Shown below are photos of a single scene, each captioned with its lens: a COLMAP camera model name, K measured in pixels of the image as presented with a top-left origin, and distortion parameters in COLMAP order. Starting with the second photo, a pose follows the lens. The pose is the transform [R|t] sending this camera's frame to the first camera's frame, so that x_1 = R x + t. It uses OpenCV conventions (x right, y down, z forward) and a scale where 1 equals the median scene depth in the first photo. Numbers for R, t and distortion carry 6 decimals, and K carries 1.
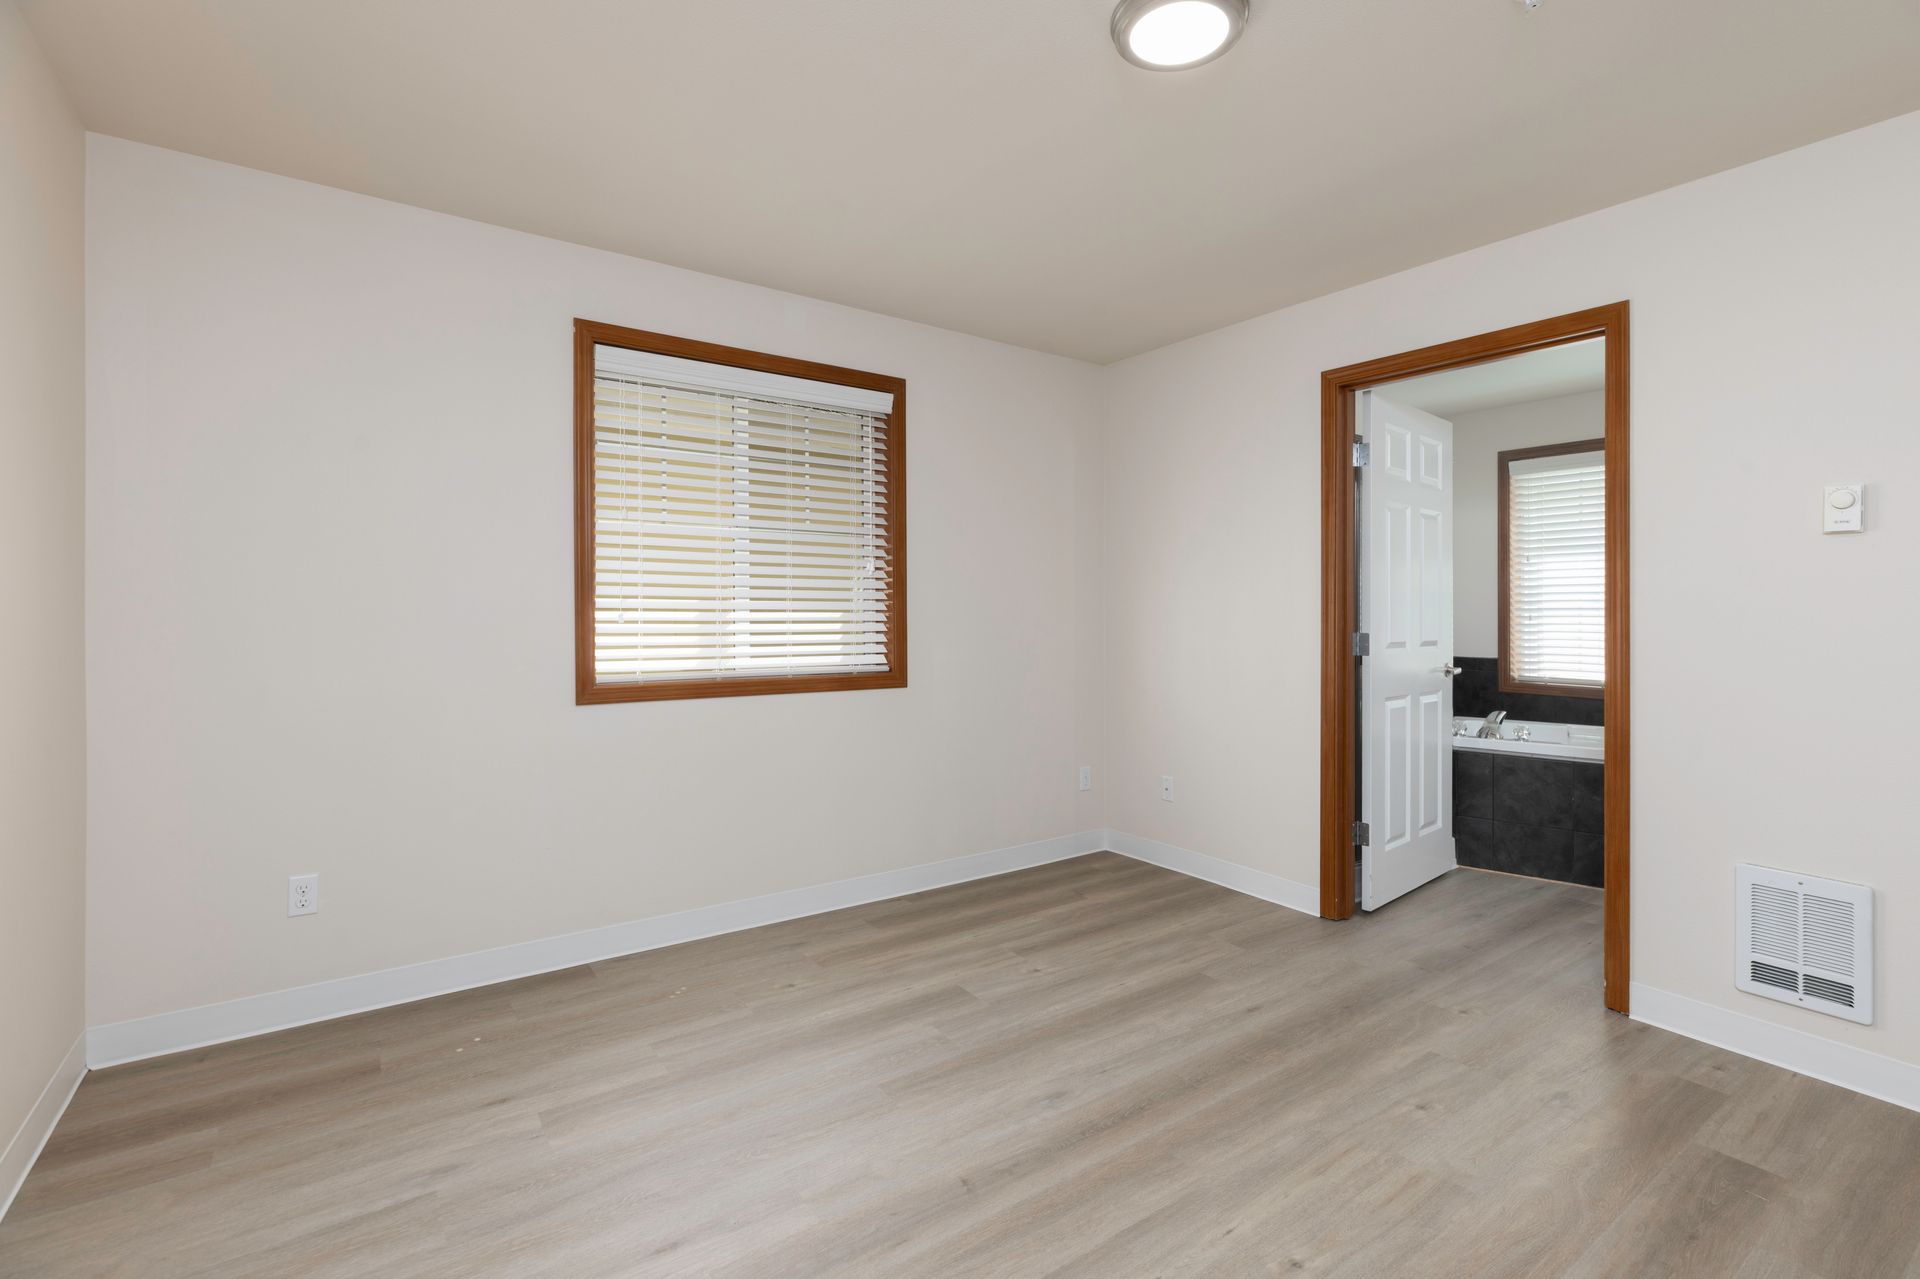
lens RADIAL K [[864.3, 0, 984.5], [0, 864.3, 609.2], [0, 0, 1]] dist [0.008007, -0.002578]
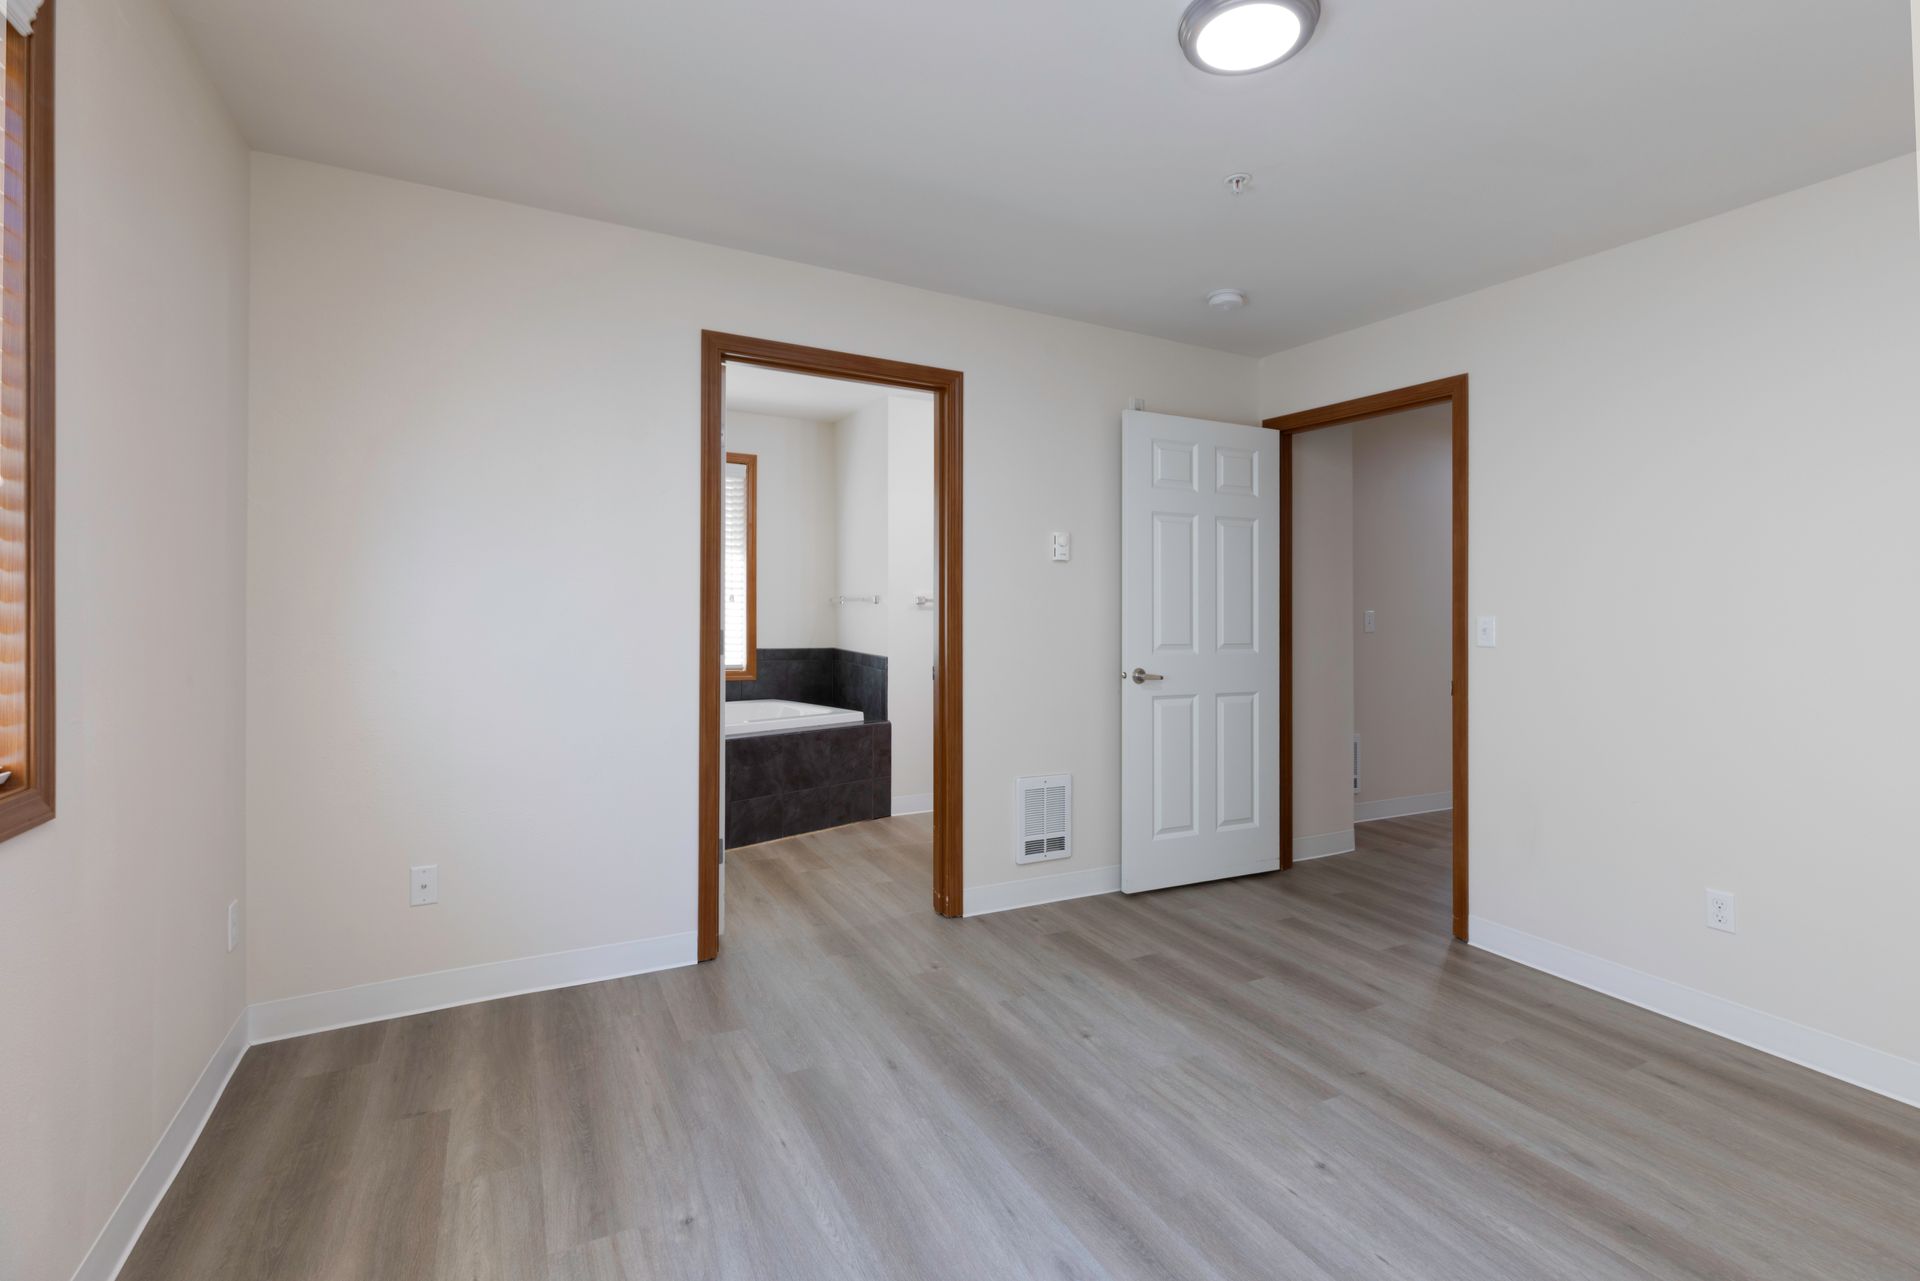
lens RADIAL K [[864.3, 0, 955.8], [0, 864.3, 603.8], [0, 0, 1]] dist [0.008007, -0.002578]
pose [[0.149176, -0.003445, 0.988805, -0.576701], [-0.016427, 0.999847, 0.005961, -0.012328], [-0.988674, -0.017132, 0.149096, 0.857497]]
